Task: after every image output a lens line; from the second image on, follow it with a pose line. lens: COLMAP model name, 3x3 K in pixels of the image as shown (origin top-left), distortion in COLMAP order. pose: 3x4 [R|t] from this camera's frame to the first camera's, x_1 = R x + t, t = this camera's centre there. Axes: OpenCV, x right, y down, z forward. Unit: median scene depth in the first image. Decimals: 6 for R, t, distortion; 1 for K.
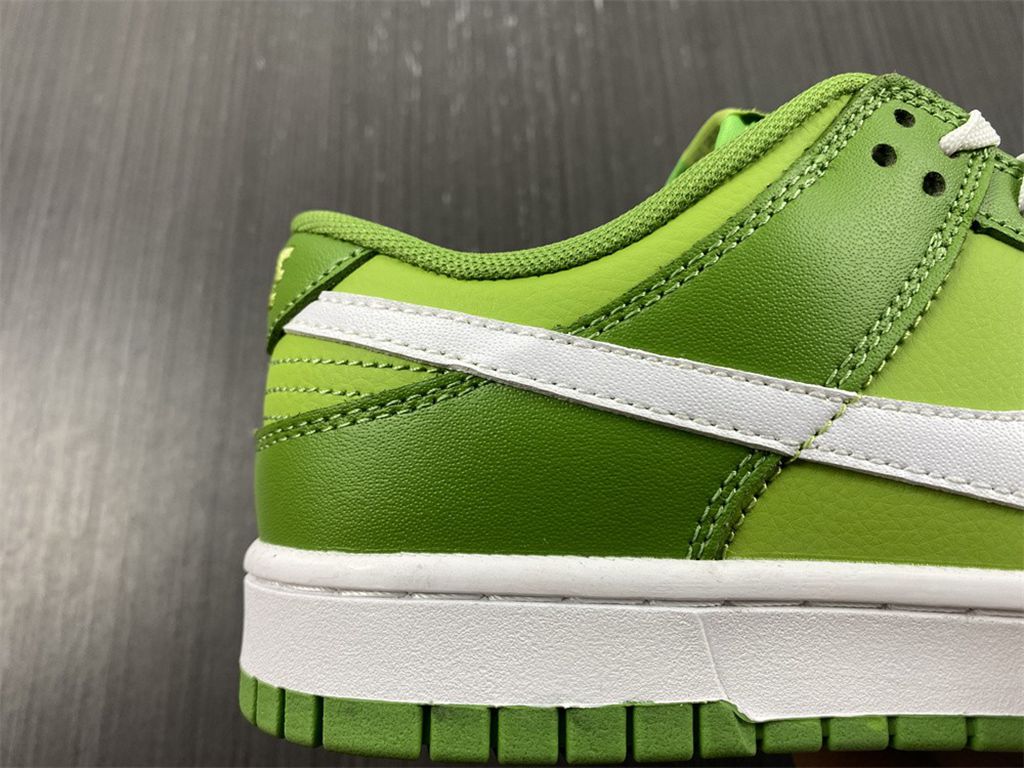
lens RADIAL K [[830.1, 0, 512.0], [0, 830.1, 384.0], [0, 0, 1]] dist [-0.004755, -0.005364]
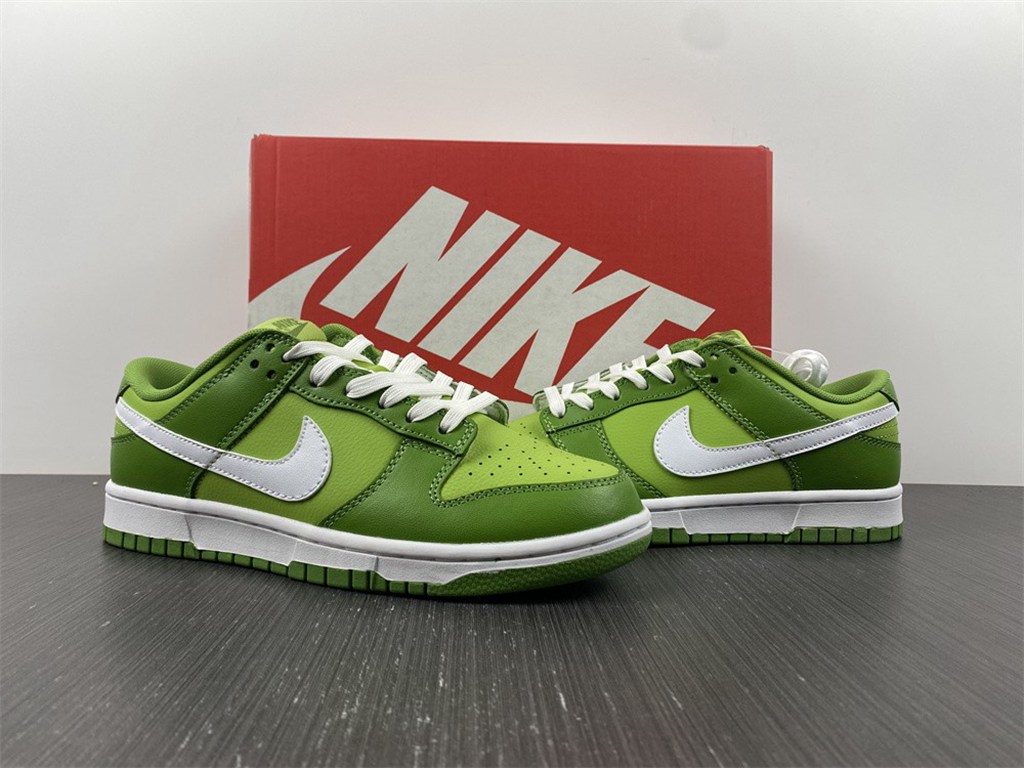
lens RADIAL K [[830.1, 0, 512.0], [0, 830.1, 384.0], [0, 0, 1]] dist [-0.004755, -0.005364]
pose [[0.925161, 0.054025, -0.375710, 2.469957], [0.000485, 0.989650, 0.143500, -0.653581], [0.379574, -0.132943, 0.915560, -1.323801]]
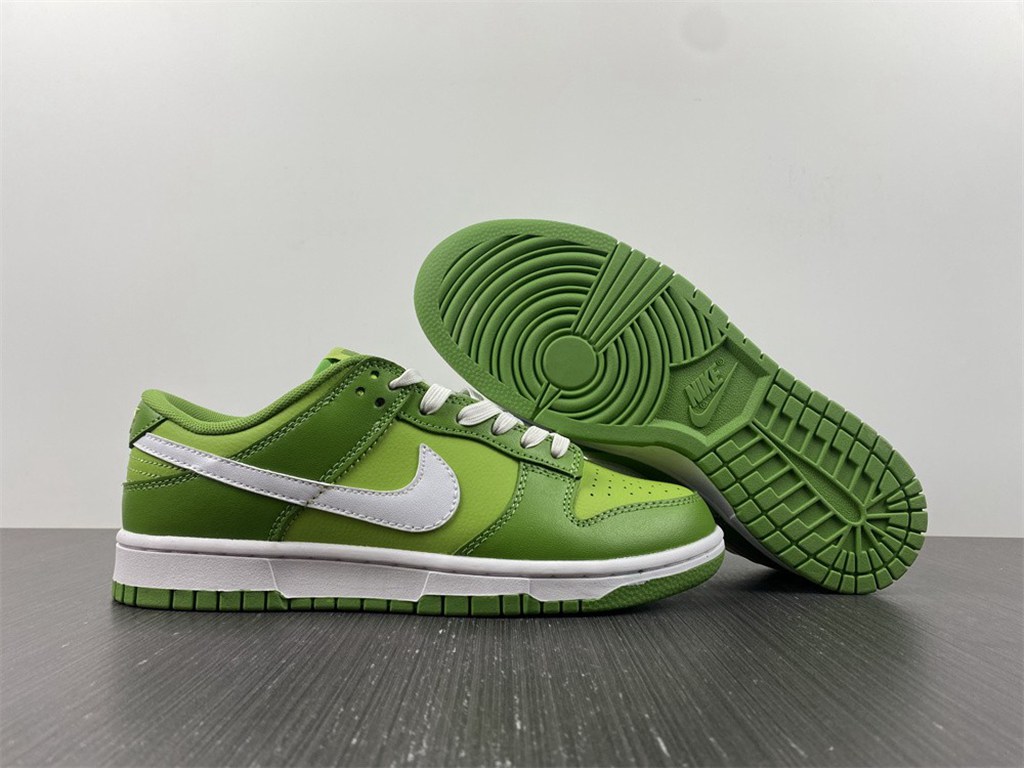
lens RADIAL K [[830.1, 0, 512.0], [0, 830.1, 384.0], [0, 0, 1]] dist [-0.004755, -0.005364]
pose [[0.999167, 0.032171, 0.025118, 0.931902], [-0.033053, 0.998822, 0.035526, -0.439493], [-0.023946, -0.036326, 0.999053, -1.773465]]
